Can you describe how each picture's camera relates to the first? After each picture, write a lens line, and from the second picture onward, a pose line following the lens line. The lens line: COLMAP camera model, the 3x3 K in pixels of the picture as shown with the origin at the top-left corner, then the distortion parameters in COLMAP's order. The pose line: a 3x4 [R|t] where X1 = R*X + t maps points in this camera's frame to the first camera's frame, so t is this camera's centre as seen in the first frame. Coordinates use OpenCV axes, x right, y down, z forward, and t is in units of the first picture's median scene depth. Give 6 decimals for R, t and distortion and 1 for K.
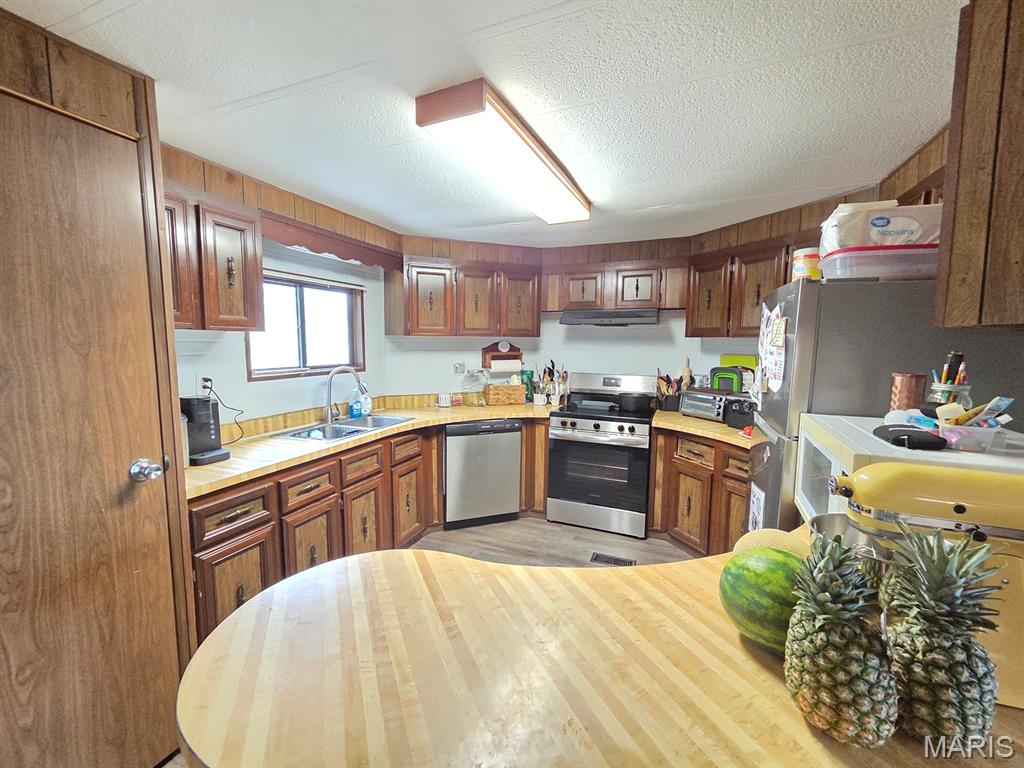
lens RADIAL K [[420.8, 0, 509.2], [0, 420.8, 384.5], [0, 0, 1]] dist [0.002365, 0.000558]
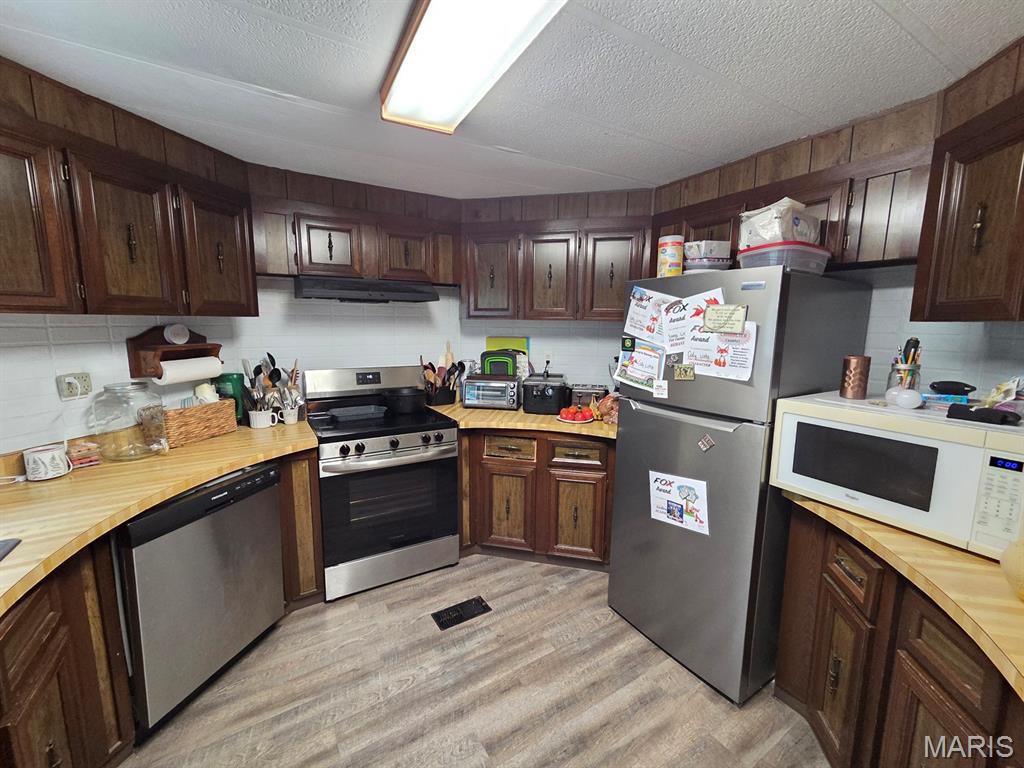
lens RADIAL K [[420.8, 0, 507.0], [0, 420.8, 384.4], [0, 0, 1]] dist [0.002365, 0.000558]
pose [[0.597998, -0.120999, 0.792312, -0.237825], [0.078356, 0.992629, 0.092451, -0.052910], [-0.797659, 0.006797, 0.603071, 0.420930]]
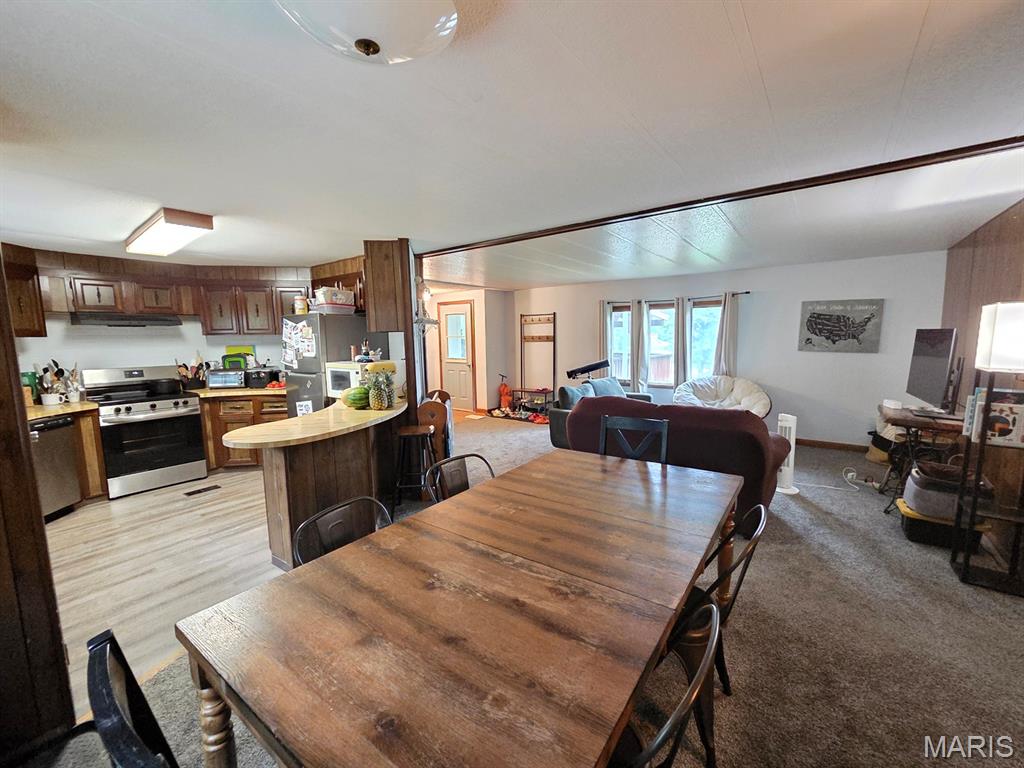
lens RADIAL K [[420.8, 0, 509.2], [0, 420.8, 384.9], [0, 0, 1]] dist [0.002365, 0.000558]
pose [[0.248808, -0.127754, 0.960090, -0.756680], [0.117644, 0.987910, 0.100968, 0.034536], [-0.961381, 0.087827, 0.260829, -0.384862]]
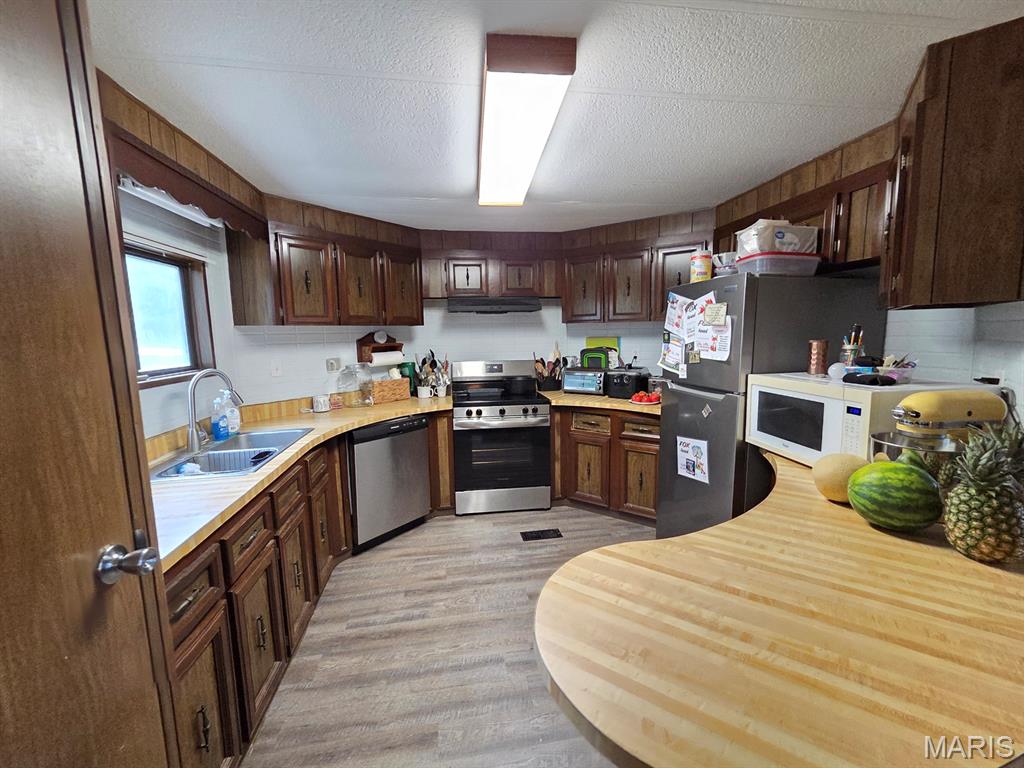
lens RADIAL K [[420.8, 0, 512.9], [0, 420.8, 385.8], [0, 0, 1]] dist [0.002365, 0.000558]
pose [[0.854494, -0.088760, 0.511821, -0.293393], [0.077399, 0.996050, 0.043517, -0.005532], [-0.513662, 0.002429, 0.857989, 0.111293]]
